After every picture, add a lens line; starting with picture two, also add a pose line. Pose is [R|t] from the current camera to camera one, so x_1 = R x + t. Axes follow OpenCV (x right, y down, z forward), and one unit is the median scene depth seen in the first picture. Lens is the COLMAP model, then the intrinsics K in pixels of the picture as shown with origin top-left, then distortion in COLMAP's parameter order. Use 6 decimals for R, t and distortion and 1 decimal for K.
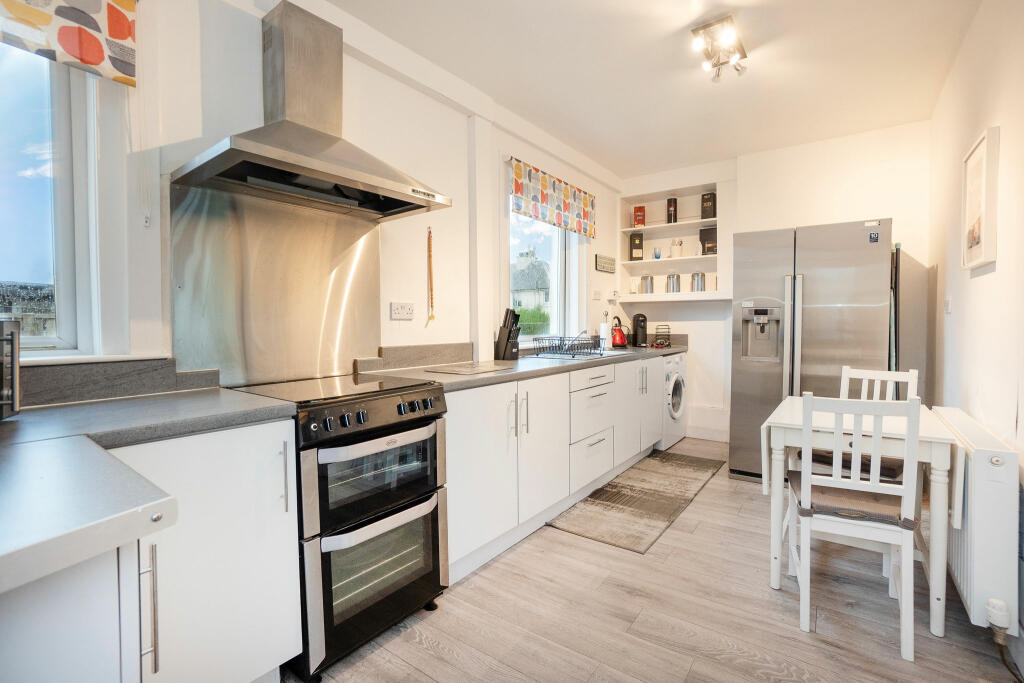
lens RADIAL K [[458.6, 0, 482.2], [0, 458.6, 336.1], [0, 0, 1]] dist [-0.032914, 0.000002]
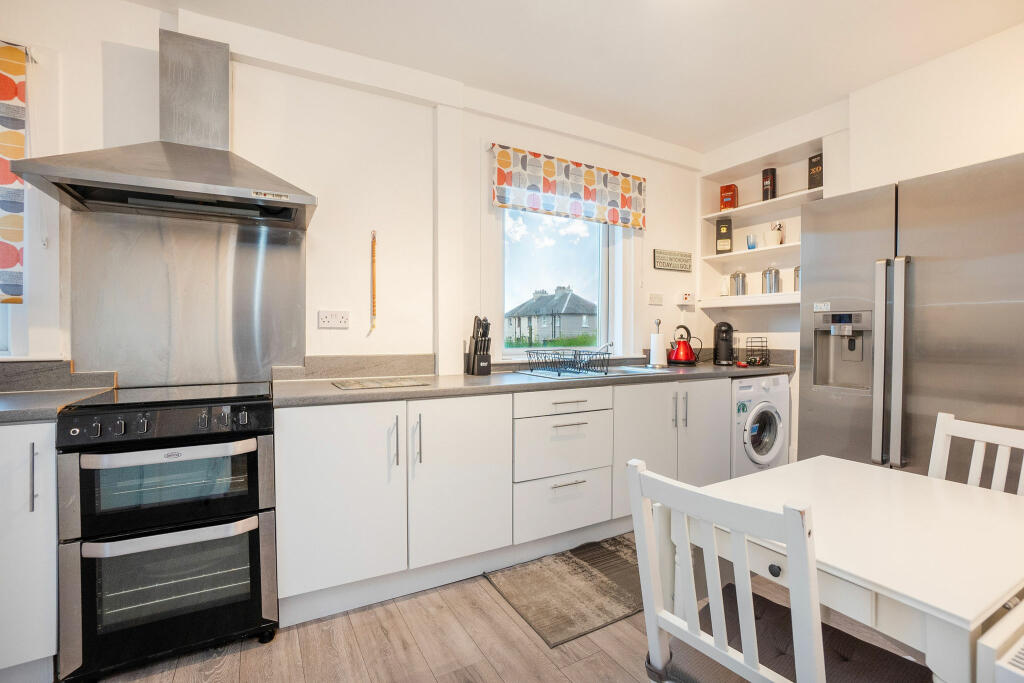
lens RADIAL K [[445.5, 0, 483.5], [0, 445.5, 338.5], [0, 0, 1]] dist [-0.044702, 0.014579]
pose [[0.913717, 0.011615, -0.406186, 0.393740], [-0.018105, 0.999762, -0.012140, -0.007130], [0.405949, 0.018447, 0.913710, 0.218880]]
